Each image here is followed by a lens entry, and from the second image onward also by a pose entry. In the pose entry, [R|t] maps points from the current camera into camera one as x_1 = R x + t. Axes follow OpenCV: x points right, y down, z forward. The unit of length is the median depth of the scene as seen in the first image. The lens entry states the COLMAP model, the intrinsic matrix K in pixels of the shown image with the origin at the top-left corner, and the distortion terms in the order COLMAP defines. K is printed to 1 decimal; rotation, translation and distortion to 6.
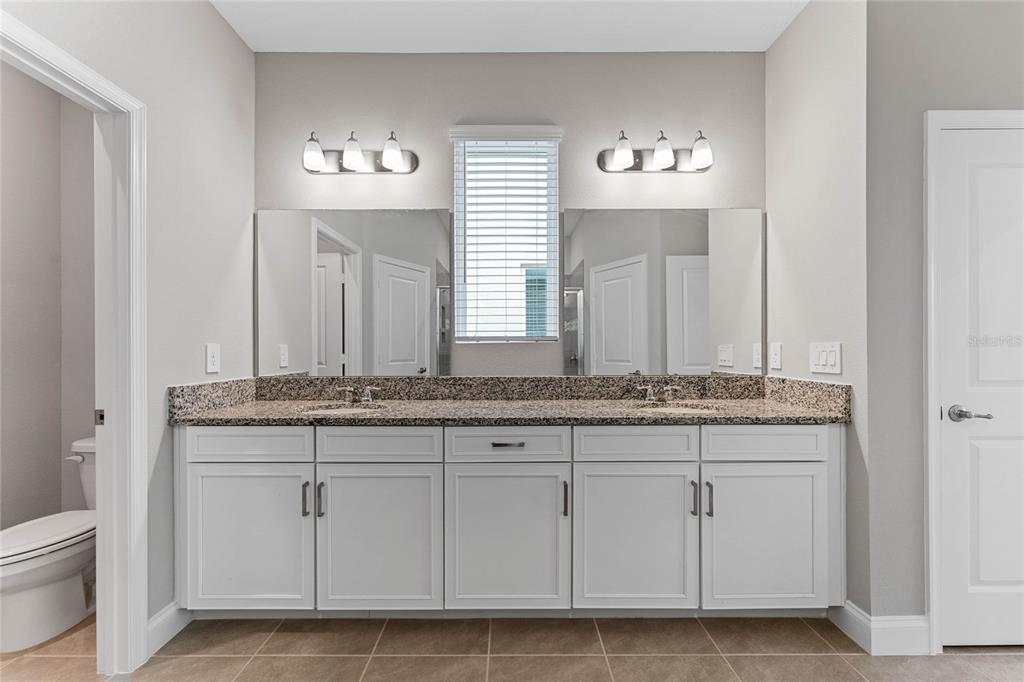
lens RADIAL K [[413.2, 0, 511.6], [0, 413.2, 343.3], [0, 0, 1]] dist [-0.012664, 0.000113]
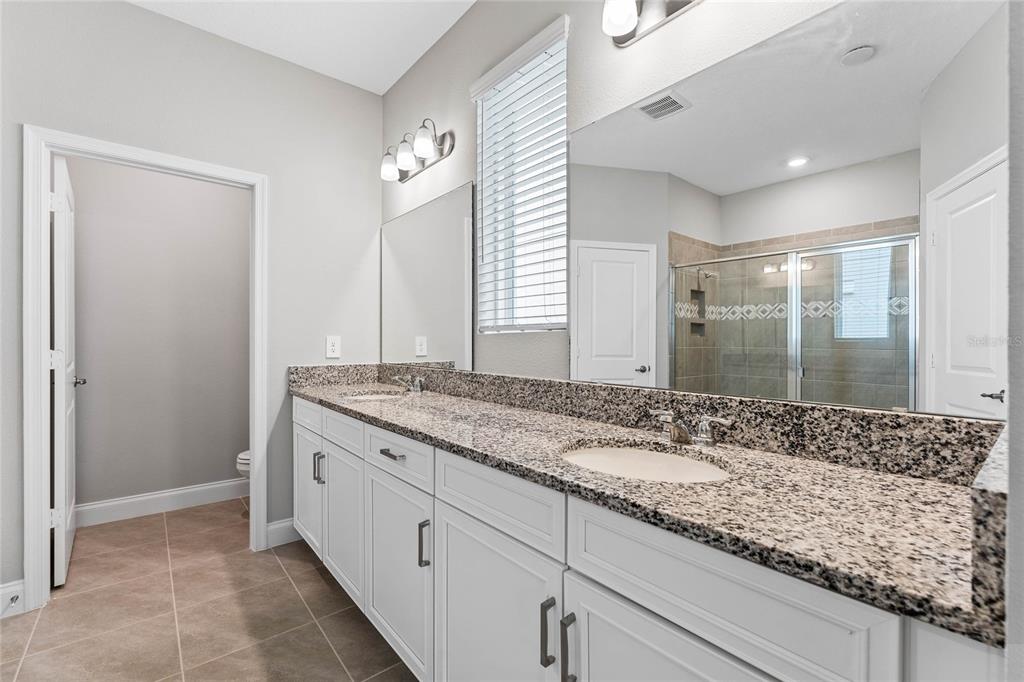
lens RADIAL K [[445.2, 0, 519.5], [0, 445.2, 340.4], [0, 0, 1]] dist [-0.015108, -0.000152]
pose [[0.630220, 0.000614, -0.776417, 0.651178], [0.003248, 0.999989, 0.003427, 0.010128], [0.776410, -0.004681, 0.630211, 0.481409]]
